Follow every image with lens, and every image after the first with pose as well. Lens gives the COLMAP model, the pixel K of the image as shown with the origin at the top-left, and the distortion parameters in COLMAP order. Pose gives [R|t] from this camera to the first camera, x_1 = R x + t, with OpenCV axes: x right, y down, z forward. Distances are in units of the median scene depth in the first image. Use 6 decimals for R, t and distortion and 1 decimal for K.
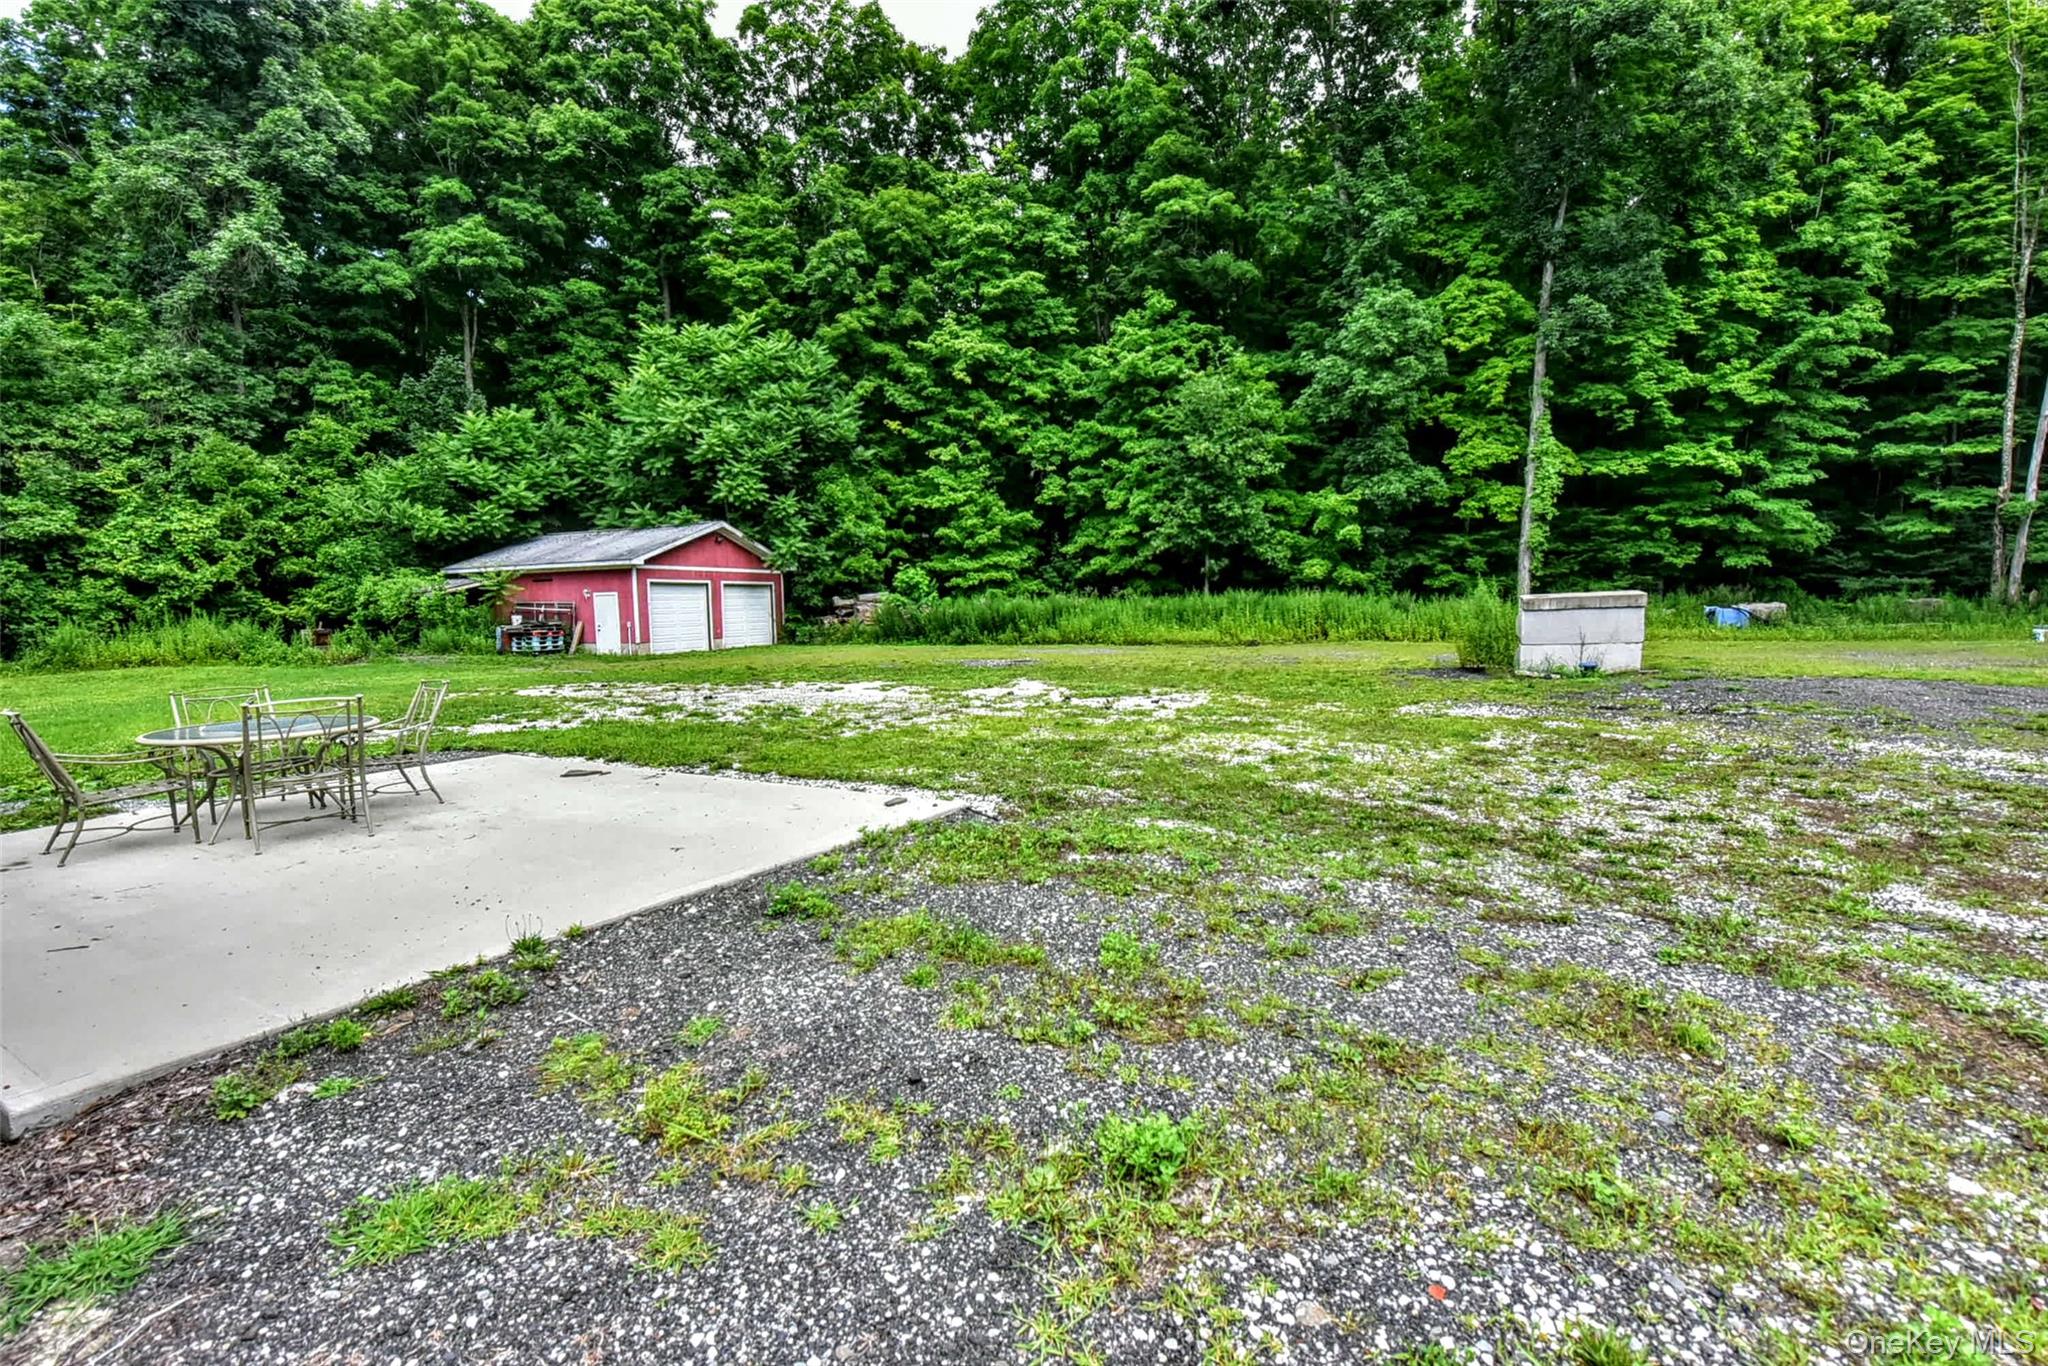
lens RADIAL K [[907.1, 0, 1018.3], [0, 907.1, 685.7], [0, 0, 1]] dist [-0.001592, -0.002339]
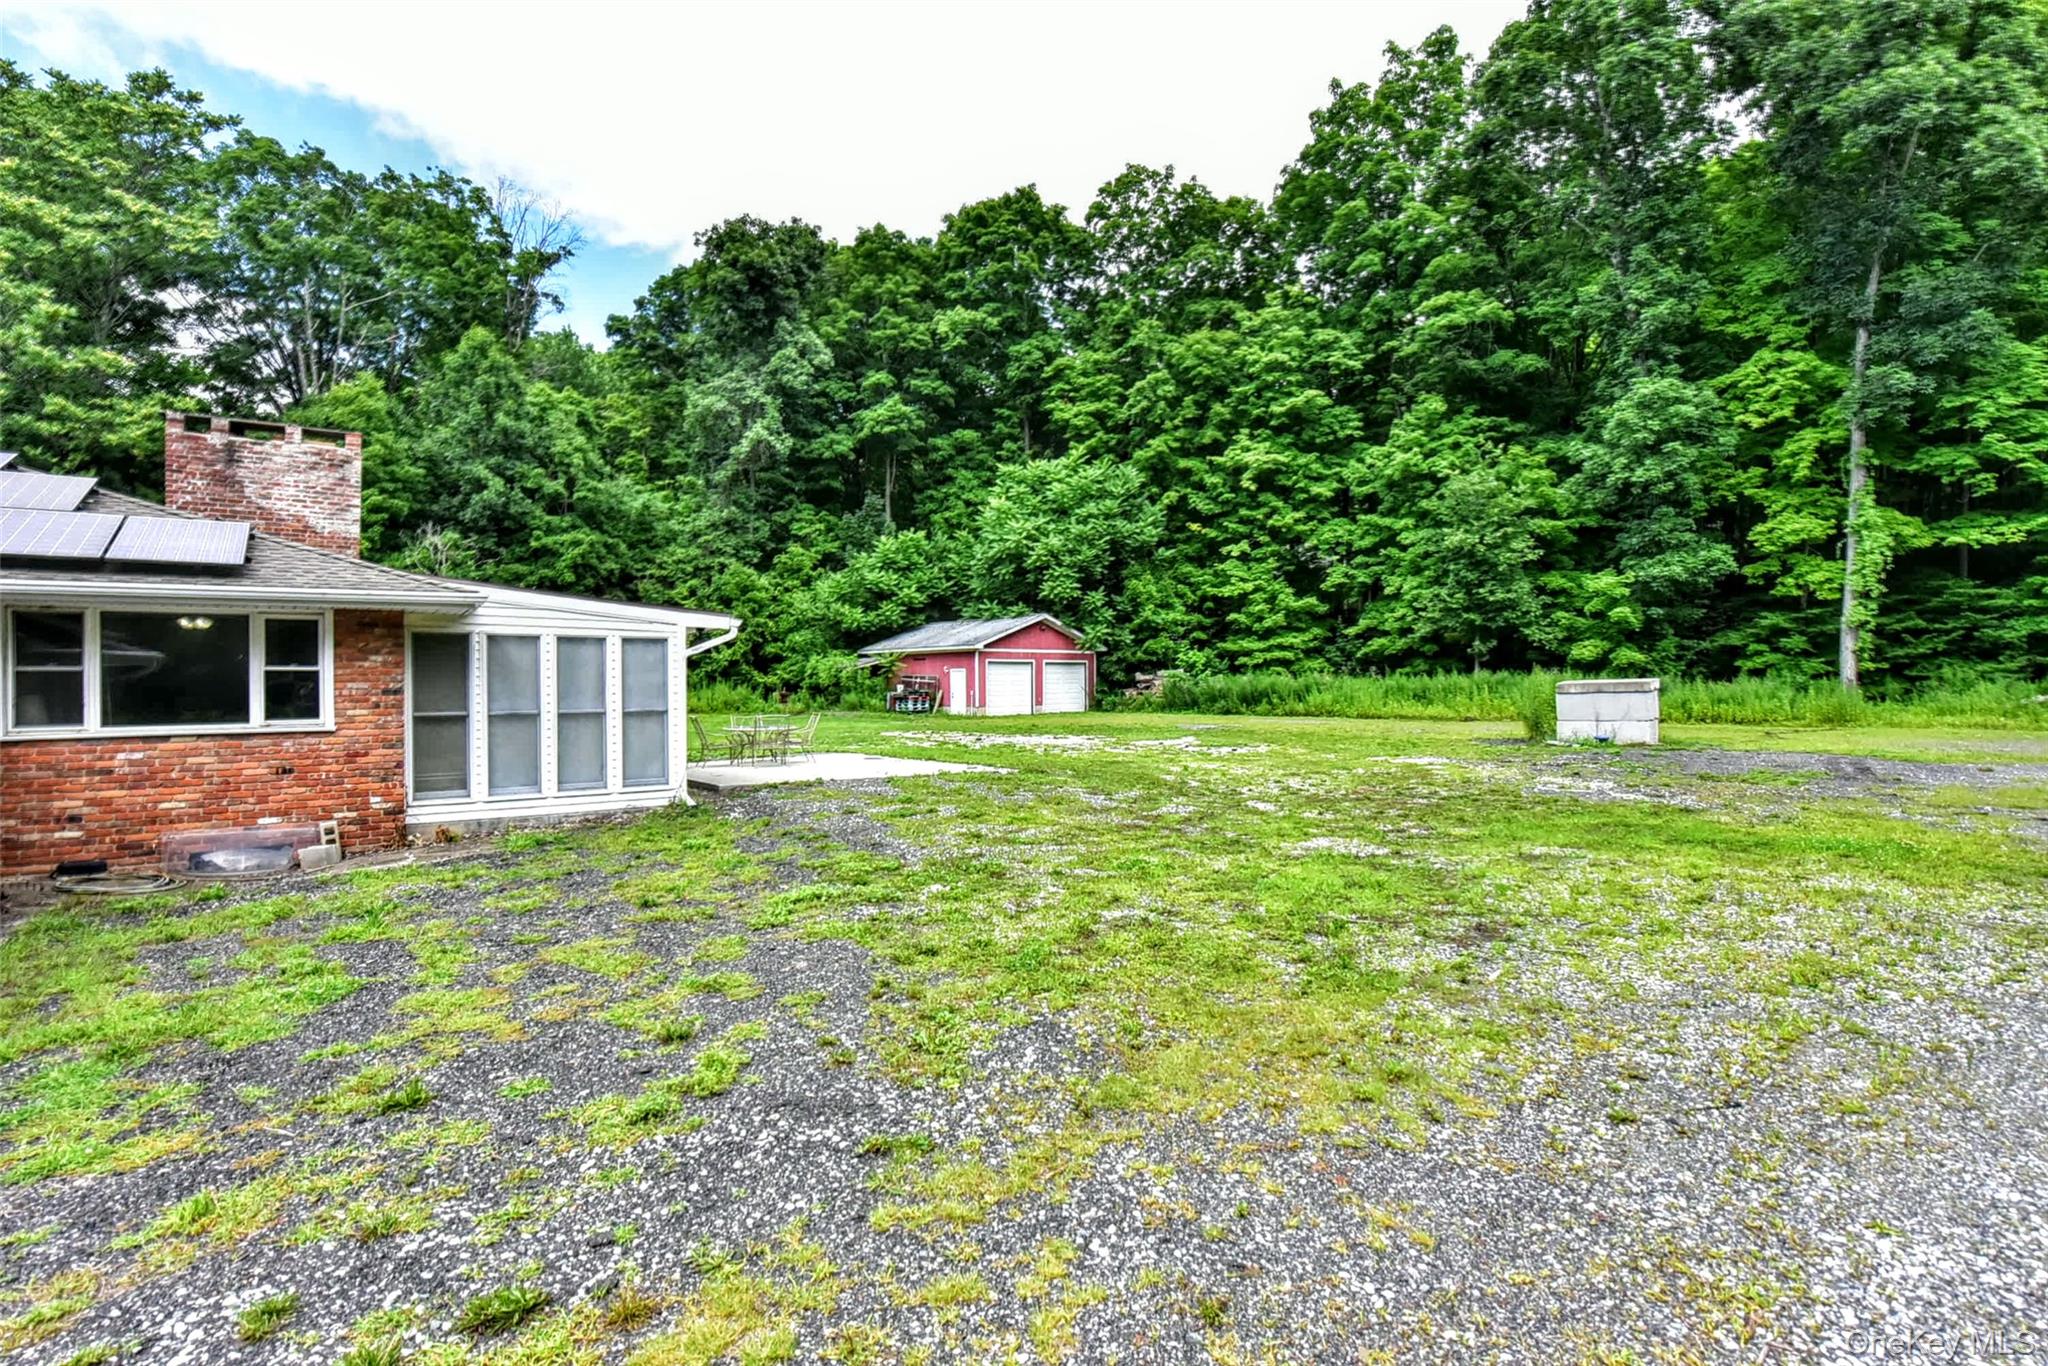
lens RADIAL K [[1023.3, 0, 1023.5], [0, 1023.3, 681.9], [0, 0, 1]] dist [0.001285, -0.000443]
pose [[0.908513, 0.013249, -0.417646, 0.234483], [-0.047861, 0.996219, -0.072509, 0.019563], [0.415106, 0.085864, 0.905712, -0.293352]]
